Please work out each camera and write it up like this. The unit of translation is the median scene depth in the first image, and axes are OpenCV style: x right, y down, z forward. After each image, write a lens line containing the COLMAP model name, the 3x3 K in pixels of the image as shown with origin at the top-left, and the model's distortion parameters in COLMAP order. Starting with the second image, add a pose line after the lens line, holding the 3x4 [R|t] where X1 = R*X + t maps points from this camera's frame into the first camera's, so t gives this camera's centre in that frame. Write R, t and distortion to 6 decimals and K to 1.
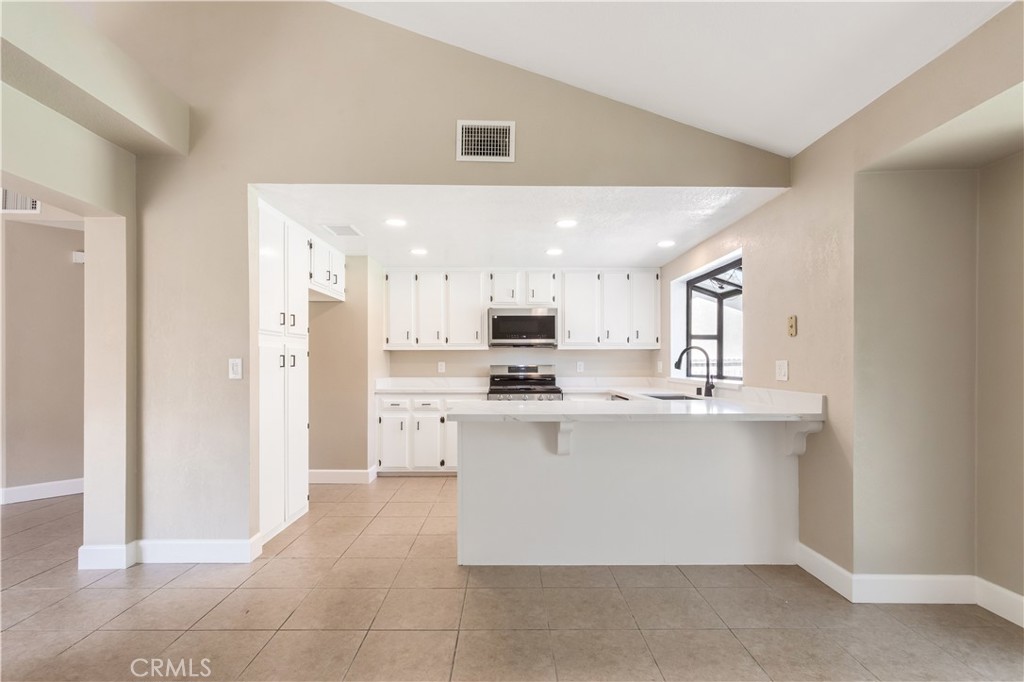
lens RADIAL K [[492.8, 0, 512.4], [0, 492.8, 361.1], [0, 0, 1]] dist [0.000761, 0.001254]
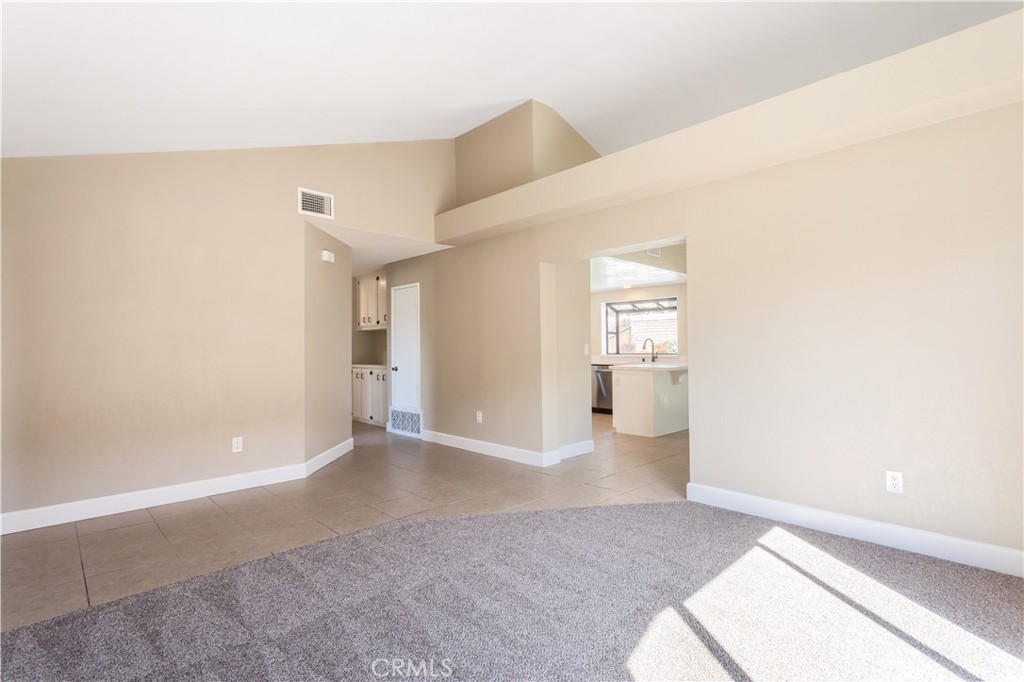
lens RADIAL K [[481.0, 0, 512.0], [0, 481.0, 341.0], [0, 0, 1]] dist [0.003175, 0.000975]
pose [[0.729475, 0.003541, 0.683999, -1.162706], [0.005659, 0.999921, -0.011211, -0.000362], [-0.683984, 0.012049, 0.729397, -0.083587]]
